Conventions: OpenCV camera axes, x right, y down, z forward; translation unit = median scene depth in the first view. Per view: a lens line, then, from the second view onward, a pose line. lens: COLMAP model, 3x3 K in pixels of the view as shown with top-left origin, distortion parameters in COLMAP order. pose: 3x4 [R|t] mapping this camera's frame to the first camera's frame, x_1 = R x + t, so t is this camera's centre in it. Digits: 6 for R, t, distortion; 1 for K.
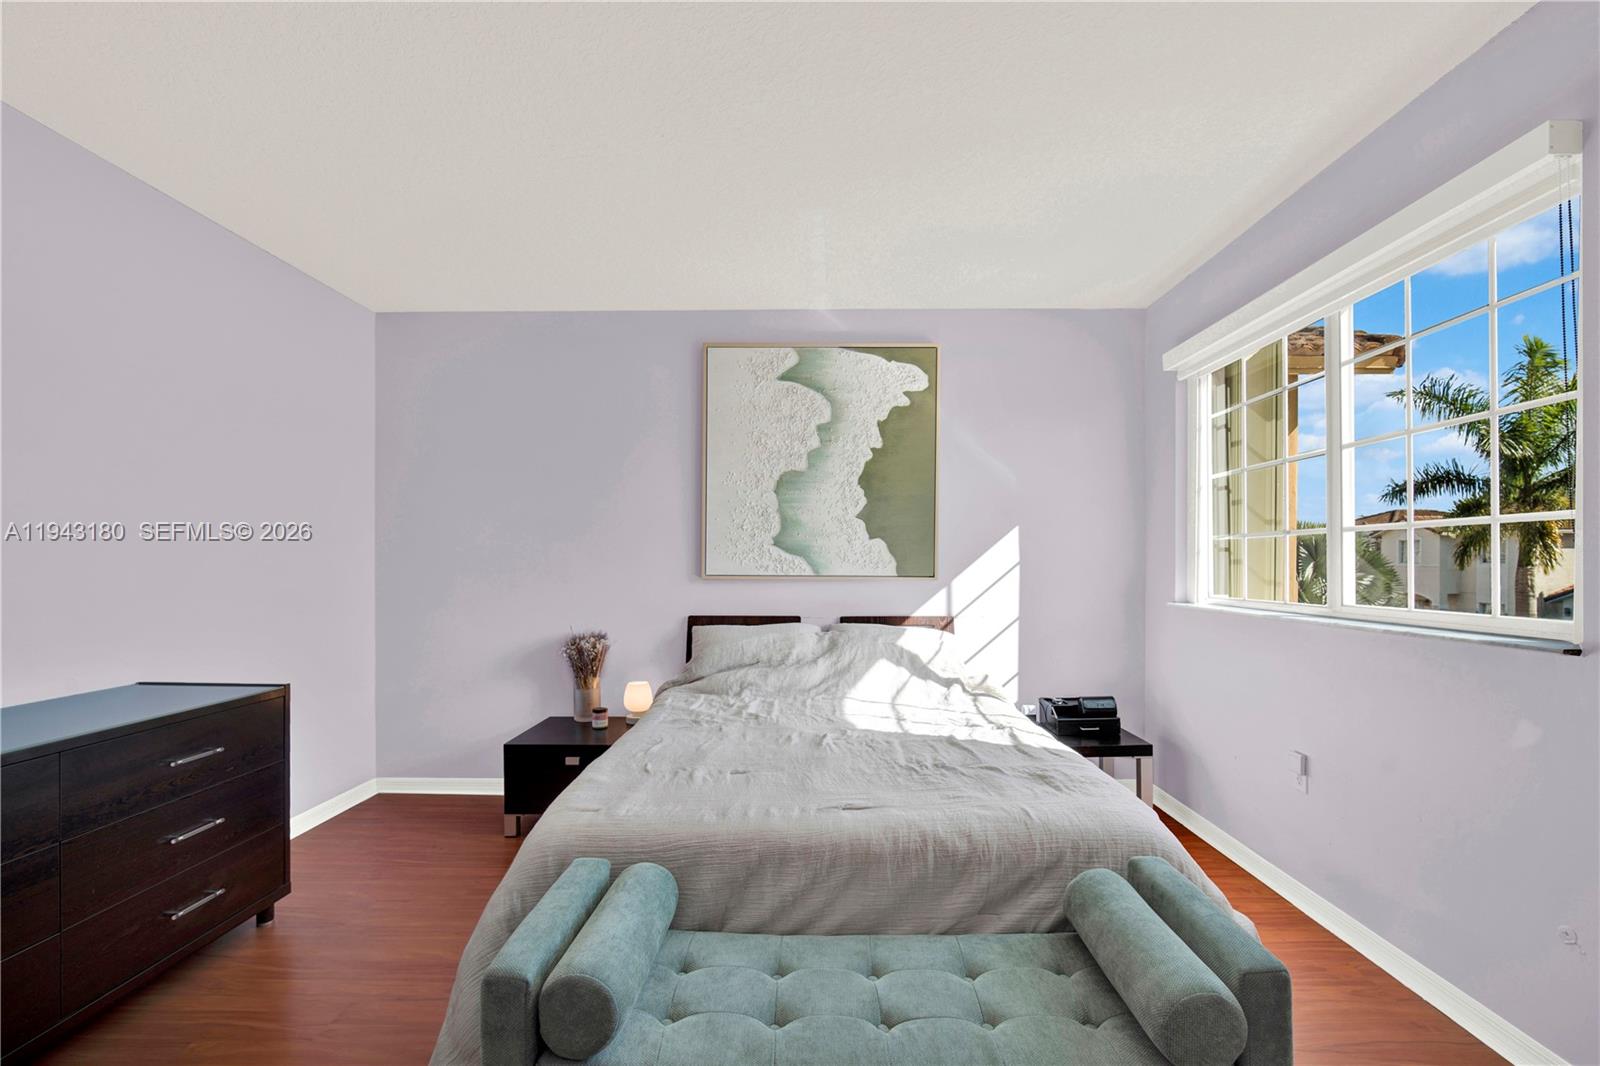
lens RADIAL K [[722.5, 0, 807.6], [0, 722.5, 556.8], [0, 0, 1]] dist [-0.001505, 0.000076]
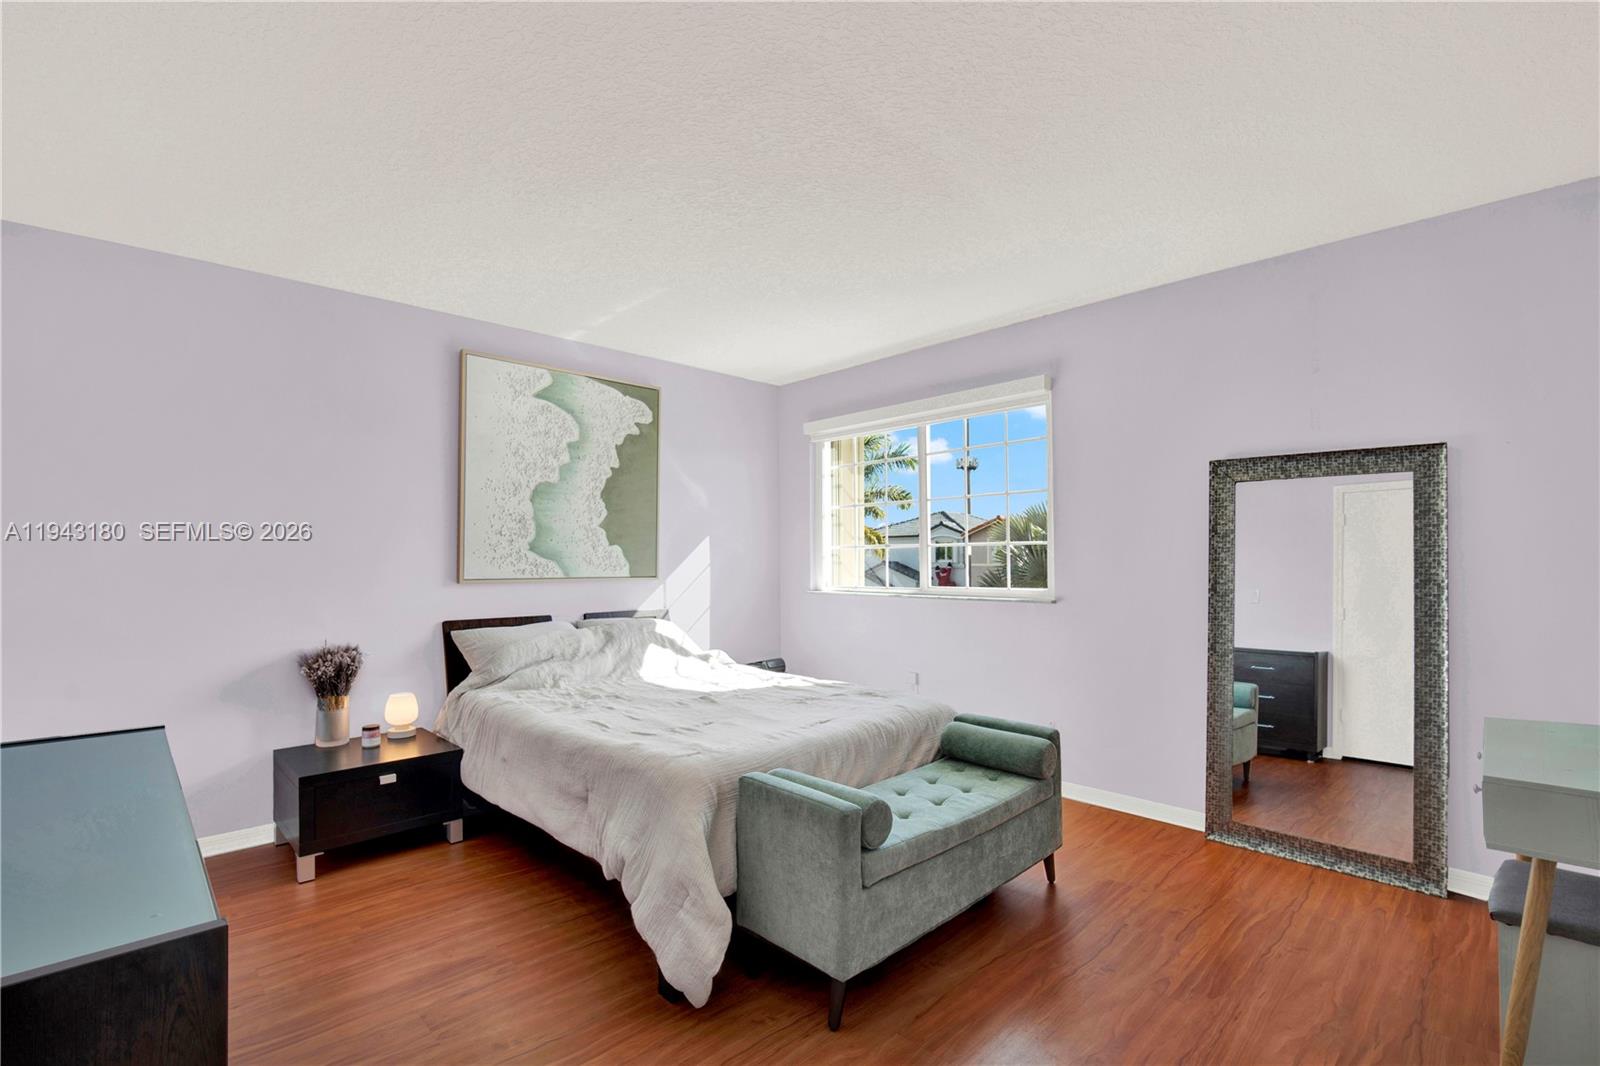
lens RADIAL K [[723.4, 0, 797.5], [0, 723.4, 547.1], [0, 0, 1]] dist [-0.001587, -0.000288]
pose [[0.720084, 0.007813, 0.693843, -0.504960], [-0.000141, 0.999938, -0.011114, -0.008749], [-0.693887, 0.007905, 0.720041, -0.049295]]
